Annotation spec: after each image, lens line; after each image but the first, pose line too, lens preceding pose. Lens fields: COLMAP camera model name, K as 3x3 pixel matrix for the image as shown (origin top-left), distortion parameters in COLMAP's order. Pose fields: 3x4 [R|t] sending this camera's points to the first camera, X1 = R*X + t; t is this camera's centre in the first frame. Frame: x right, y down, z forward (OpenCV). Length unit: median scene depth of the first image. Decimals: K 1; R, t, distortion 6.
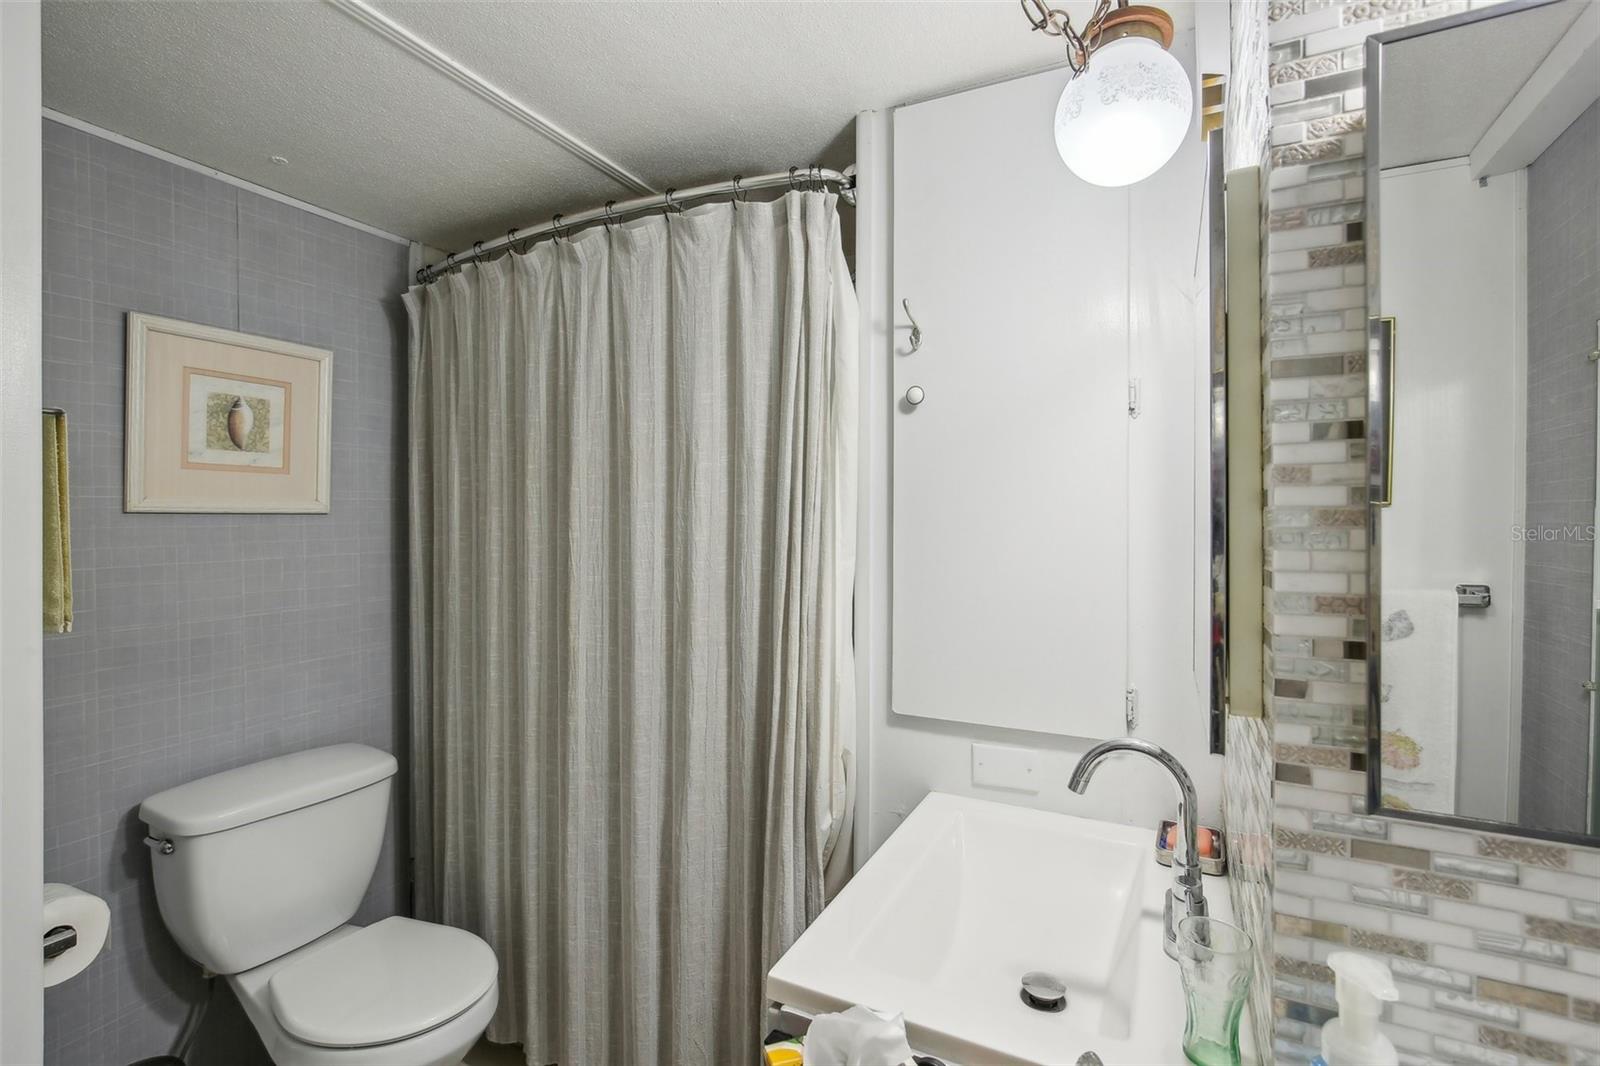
lens RADIAL K [[743.3, 0, 798.5], [0, 743.3, 520.9], [0, 0, 1]] dist [-0.001625, 0.000083]
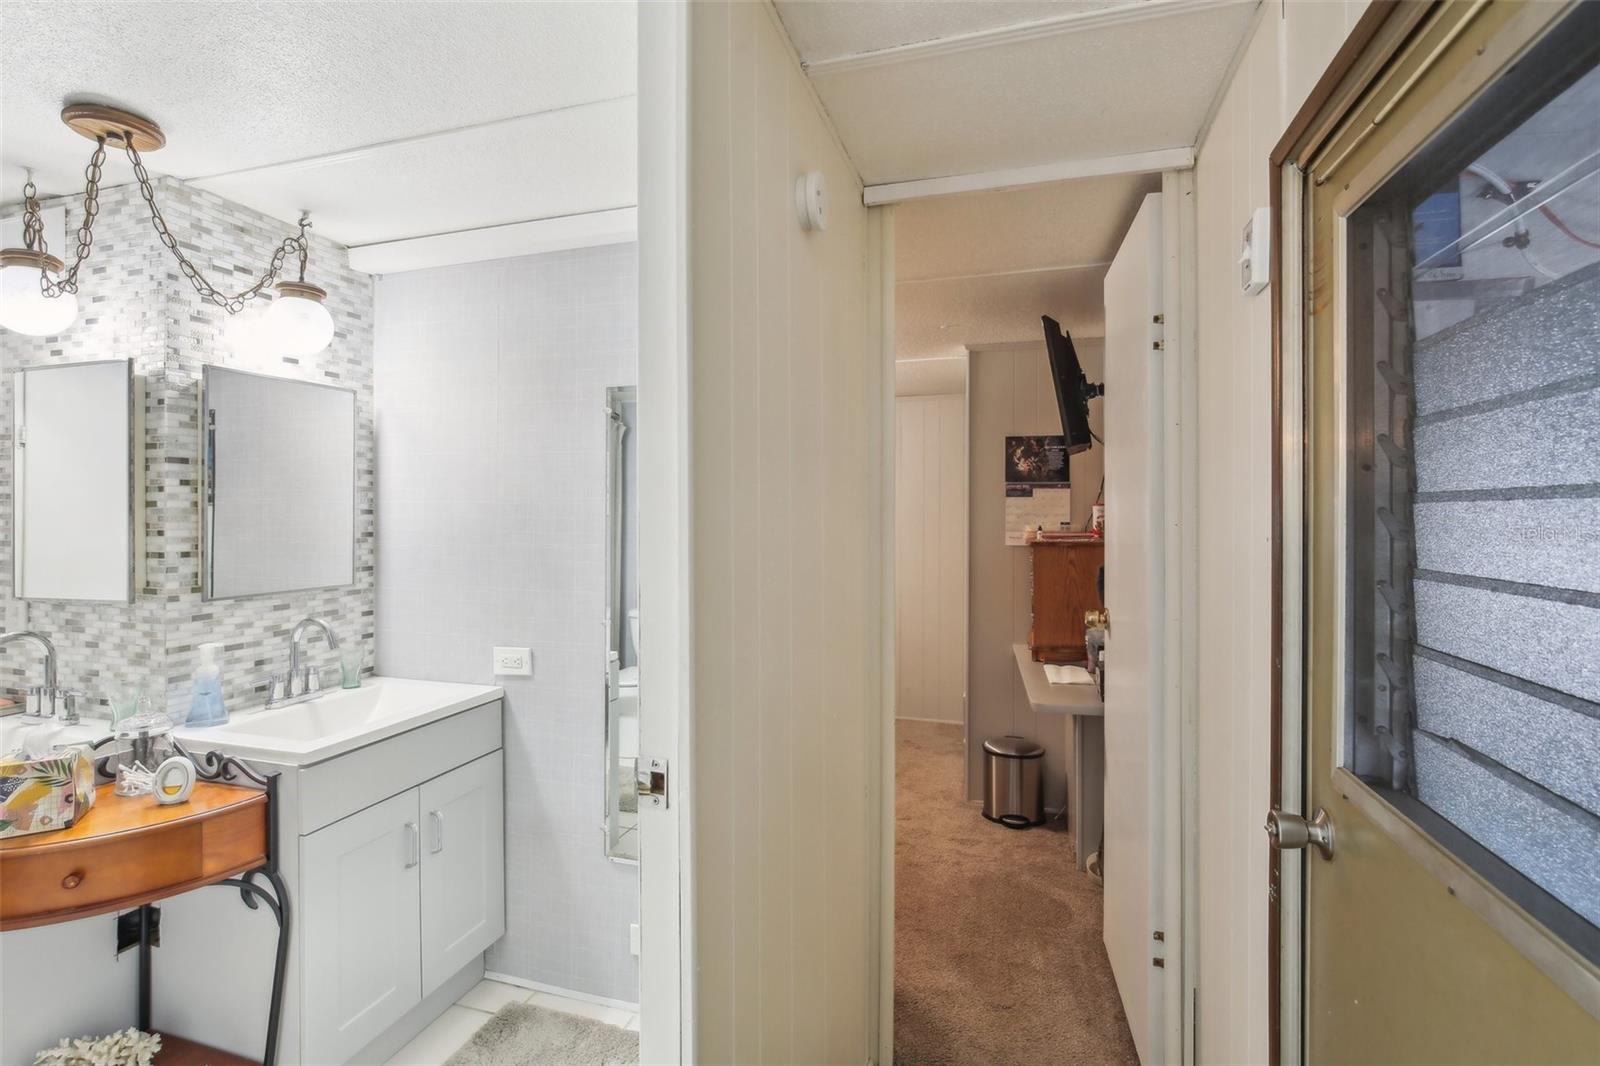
lens RADIAL K [[738.0, 0, 799.9], [0, 738.0, 511.3], [0, 0, 1]] dist [-0.023094, 0.009720]
pose [[-0.173898, -0.000335, 0.984764, -1.068843], [-0.000984, 1.000000, 0.000167, -0.003168], [-0.984763, -0.000940, -0.173898, -0.383168]]
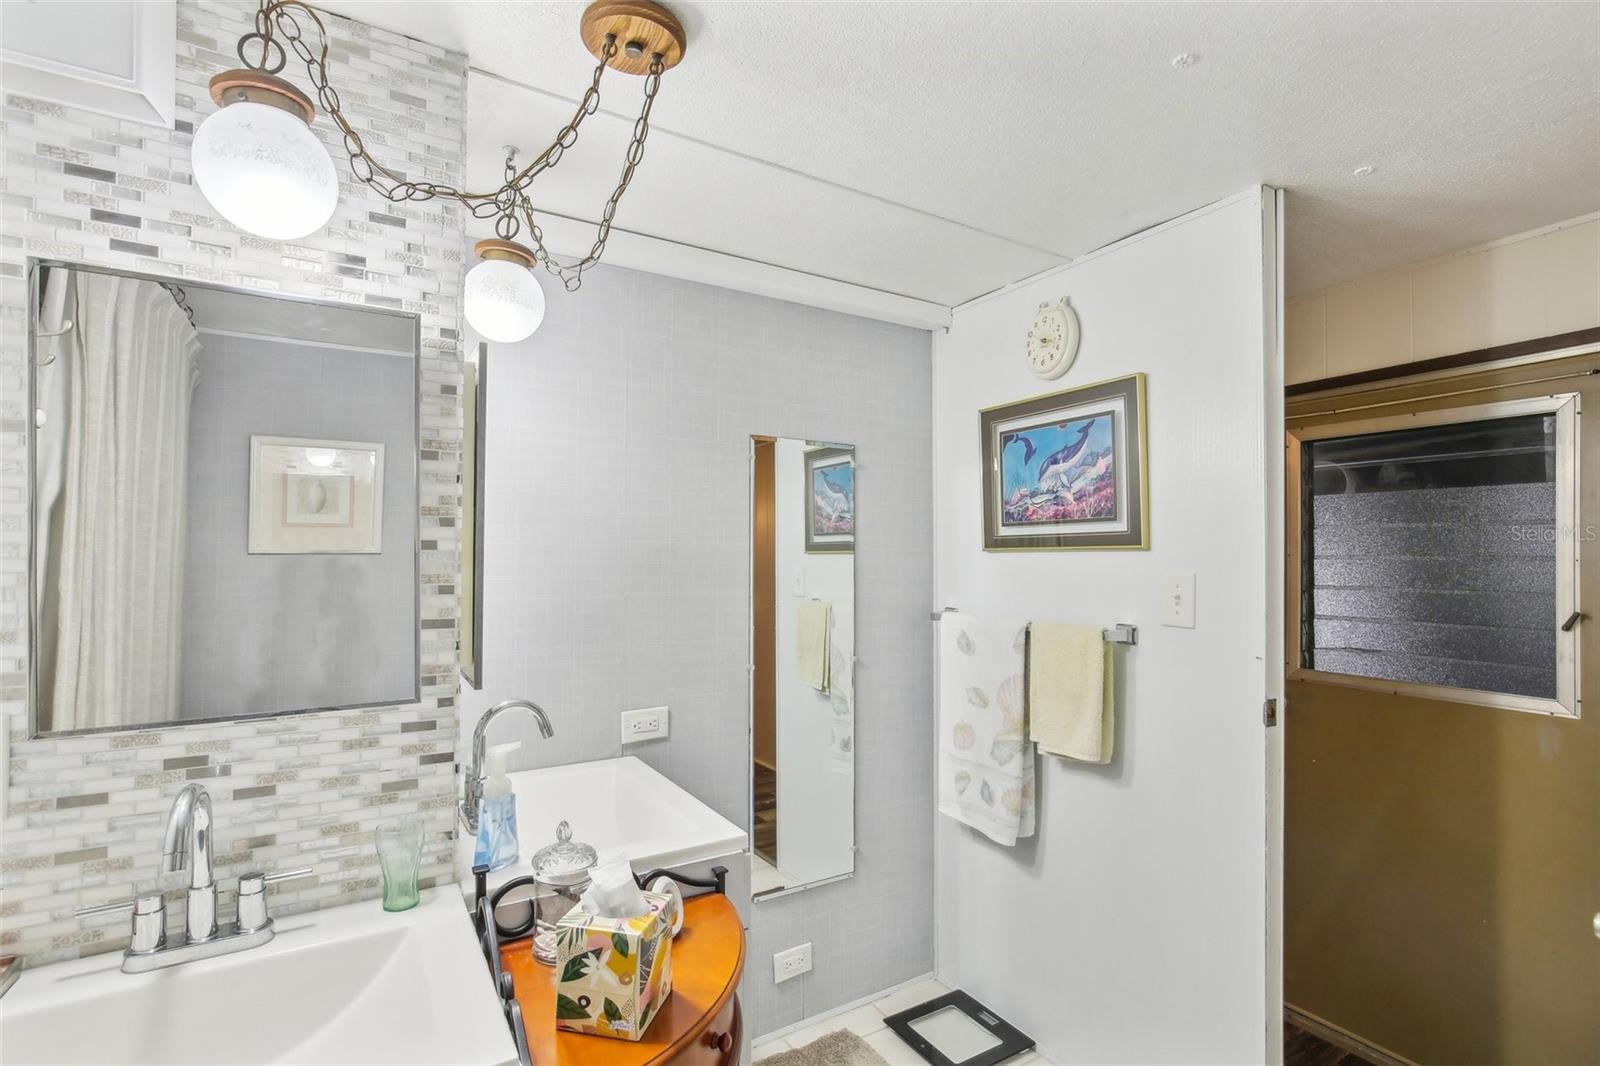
lens RADIAL K [[742.7, 0, 797.8], [0, 742.7, 539.8], [0, 0, 1]] dist [-0.013533, -0.000215]
pose [[-0.849511, 0.000543, 0.527570, -0.456062], [-0.010907, 0.999768, -0.018592, -0.008632], [-0.527458, -0.021549, -0.849308, 0.904522]]
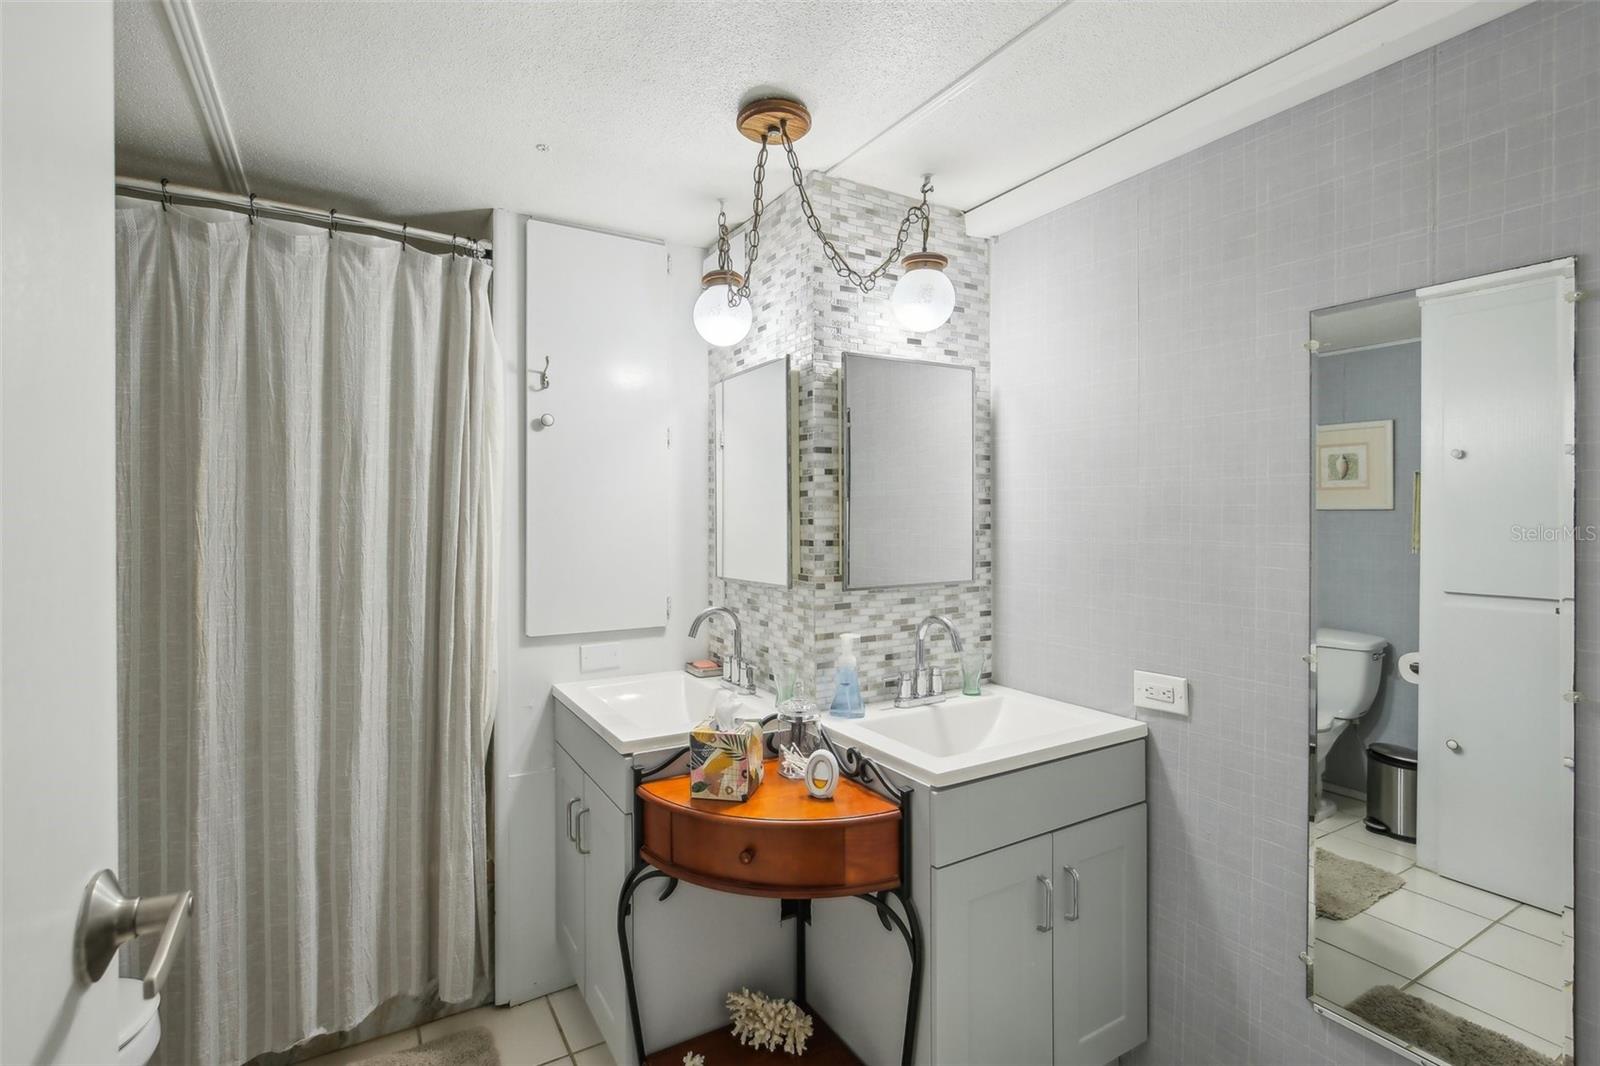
lens RADIAL K [[751.9, 0, 804.3], [0, 751.9, 514.8], [0, 0, 1]] dist [-0.000823, 0.000112]
pose [[0.528155, -0.005144, 0.849132, -0.794079], [0.004773, 0.999984, 0.003088, 0.018316], [-0.849134, 0.002422, 0.528171, -0.220619]]
